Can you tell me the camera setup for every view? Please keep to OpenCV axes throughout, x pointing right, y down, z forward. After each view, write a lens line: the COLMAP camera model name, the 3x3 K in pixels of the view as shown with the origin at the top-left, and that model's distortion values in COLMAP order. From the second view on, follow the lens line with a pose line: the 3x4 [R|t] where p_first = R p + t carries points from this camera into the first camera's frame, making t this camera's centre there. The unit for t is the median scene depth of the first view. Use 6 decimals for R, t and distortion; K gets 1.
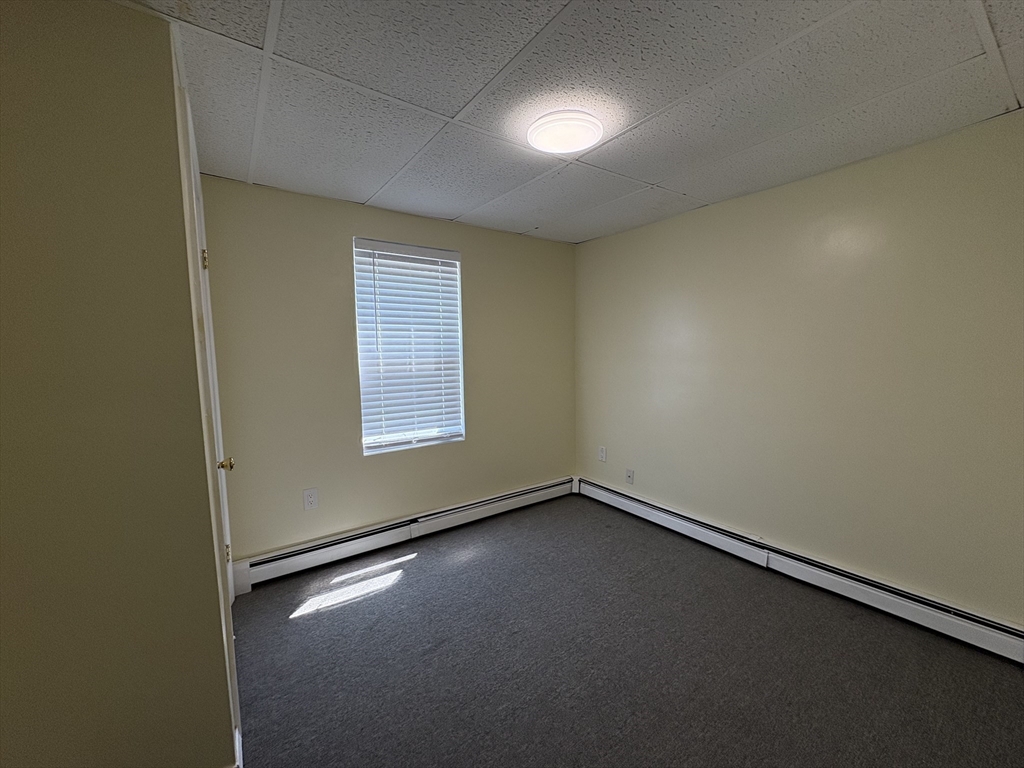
lens RADIAL K [[407.3, 0, 510.1], [0, 407.3, 386.3], [0, 0, 1]] dist [-0.002918, 0.000980]
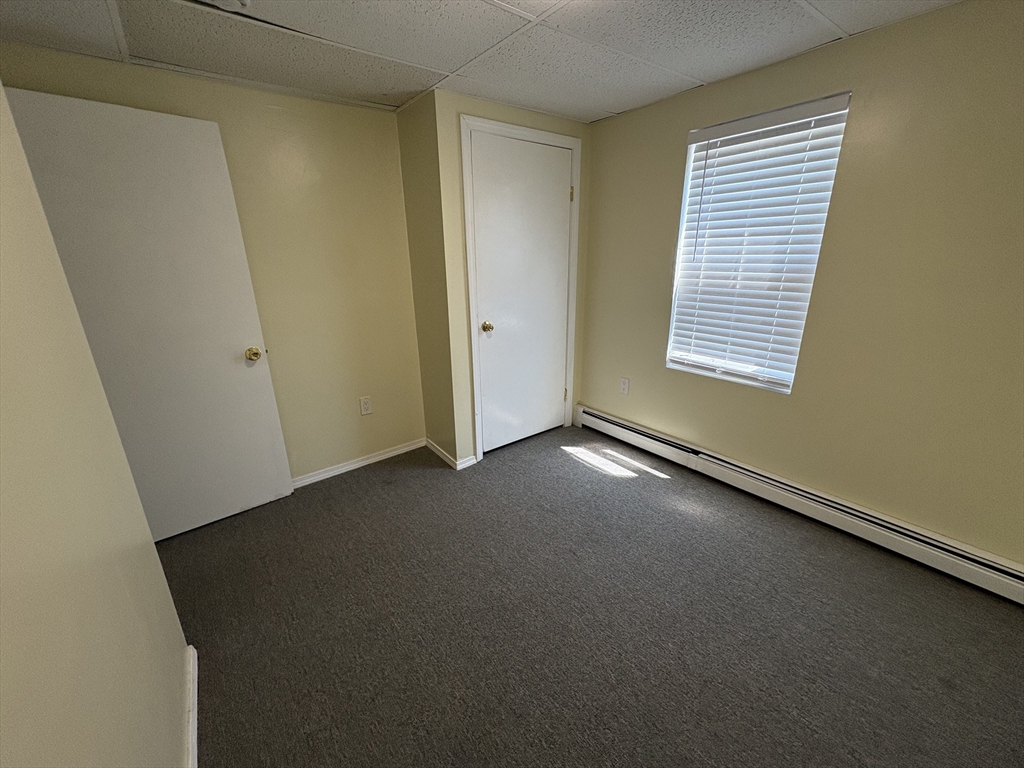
lens RADIAL K [[407.3, 0, 513.4], [0, 407.3, 386.2], [0, 0, 1]] dist [-0.002918, 0.000980]
pose [[0.047523, 0.318142, -0.946851, 0.597416], [-0.074062, 0.946435, 0.314285, -0.076536], [0.996121, 0.055190, 0.068540, 0.530766]]
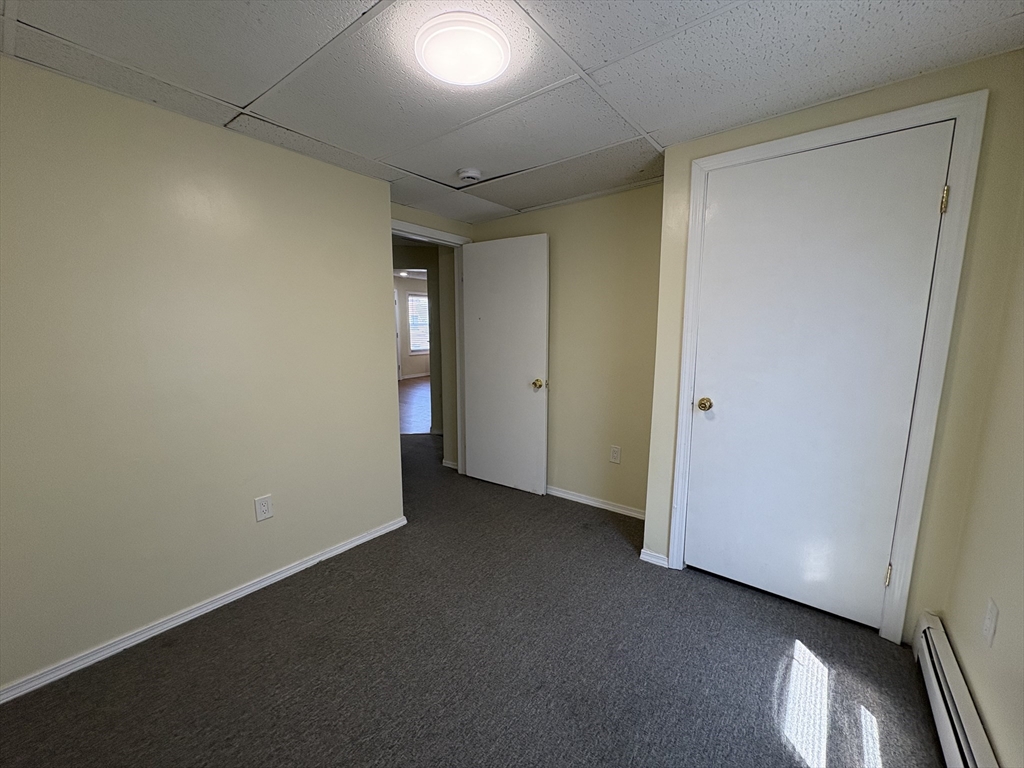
lens RADIAL K [[407.3, 0, 508.0], [0, 407.3, 380.9], [0, 0, 1]] dist [-0.002918, 0.000980]
pose [[-0.958770, 0.056700, -0.278468, 0.181369], [-0.006759, 0.975067, 0.221810, -0.107618], [0.284102, 0.214547, -0.934482, 1.124611]]
